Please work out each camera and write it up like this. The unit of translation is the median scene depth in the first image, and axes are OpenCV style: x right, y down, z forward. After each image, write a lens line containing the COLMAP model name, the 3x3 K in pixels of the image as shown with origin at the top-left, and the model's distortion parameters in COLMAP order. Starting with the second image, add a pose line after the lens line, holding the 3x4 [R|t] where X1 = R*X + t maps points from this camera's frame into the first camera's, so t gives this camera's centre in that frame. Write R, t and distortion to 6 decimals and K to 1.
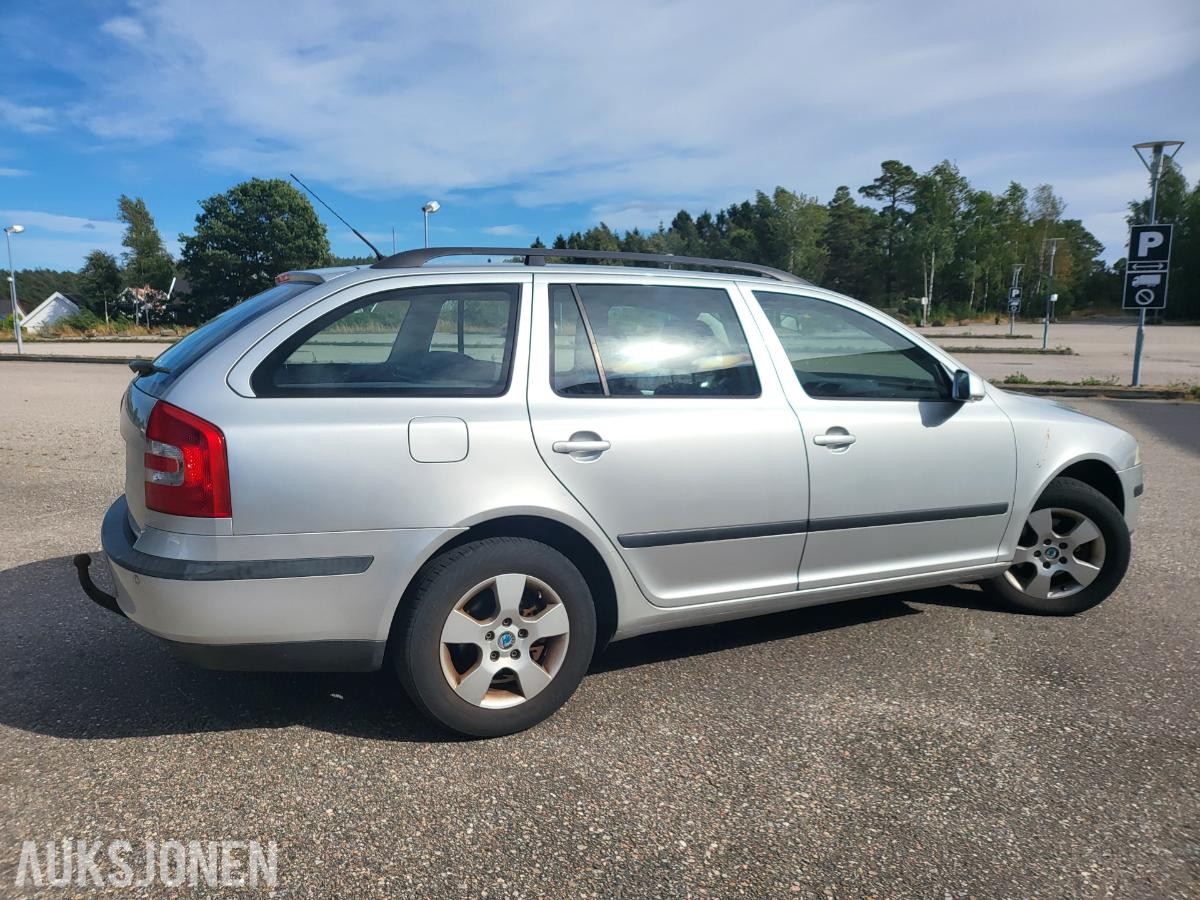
lens RADIAL K [[849.6, 0, 593.4], [0, 849.6, 458.2], [0, 0, 1]] dist [0.079263, -0.100494]
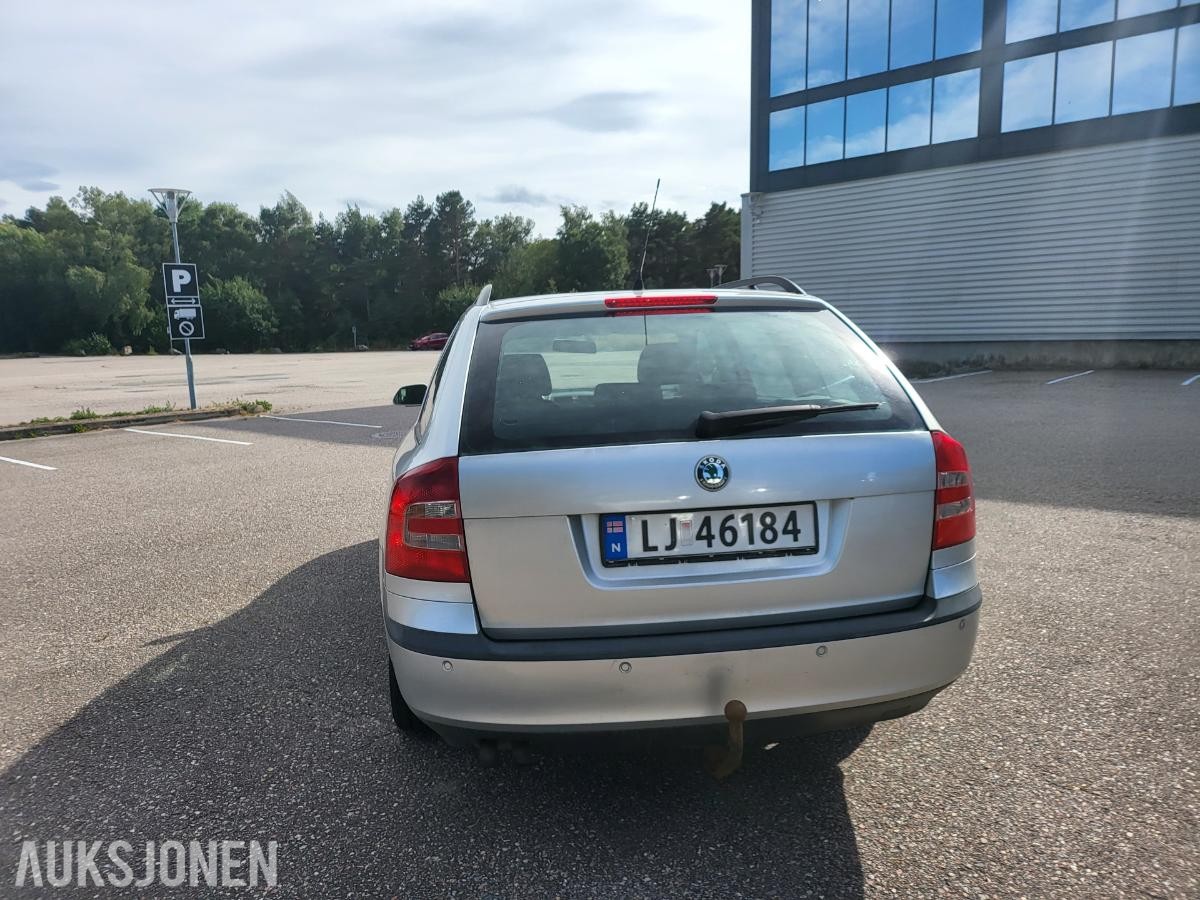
lens RADIAL K [[835.8, 0, 596.8], [0, 835.8, 459.7], [0, 0, 1]] dist [0.073648, -0.081173]
pose [[0.322872, -0.154121, 0.933810, -0.891128], [0.185578, 0.977809, 0.097218, -0.116893], [-0.928070, 0.141906, 0.344308, 0.618867]]
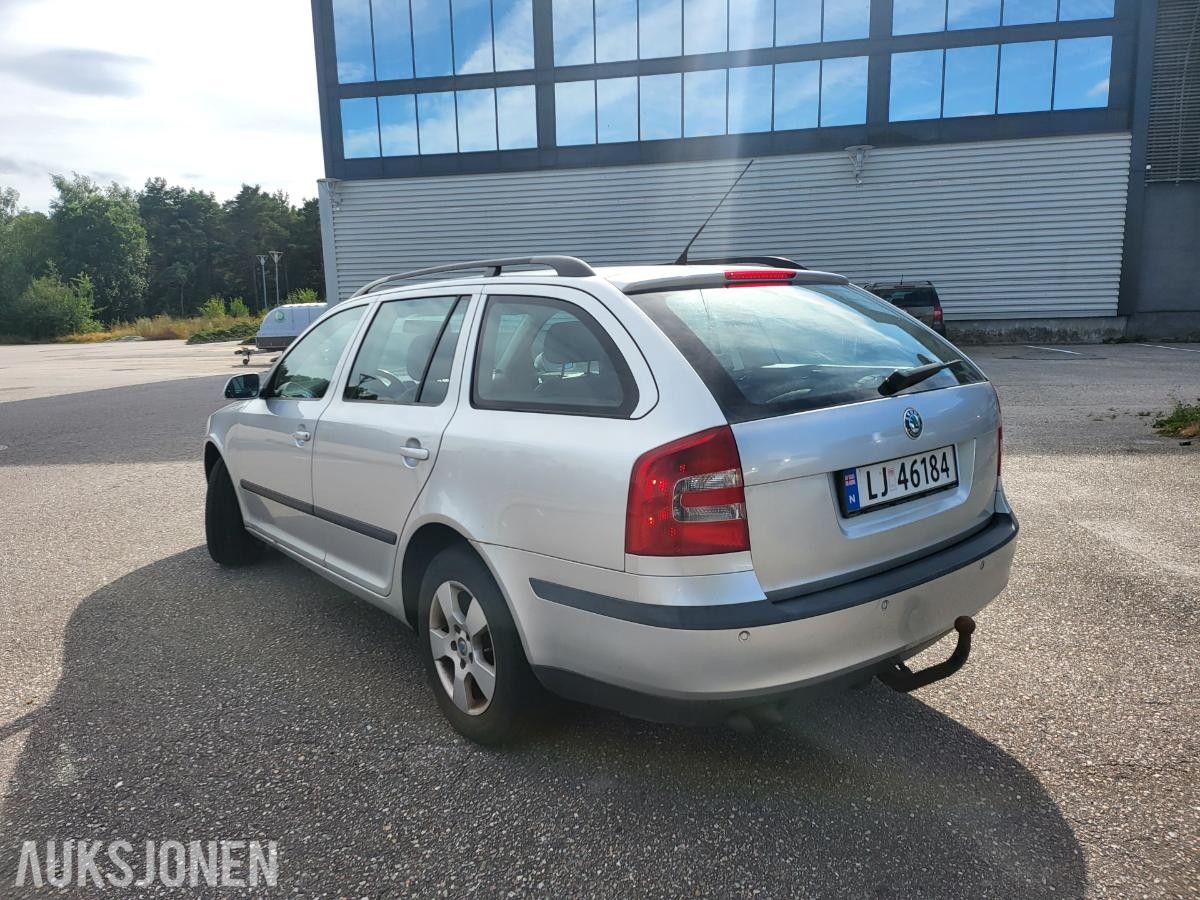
lens RADIAL K [[817.8, 0, 600.0], [0, 817.8, 450.0], [0, 0, 1]] dist [0.080590, -0.089132]
pose [[-0.201861, -0.161745, 0.965966, -0.902017], [0.190950, 0.960844, 0.200790, -0.183500], [-0.960620, 0.224983, -0.163071, 1.031004]]
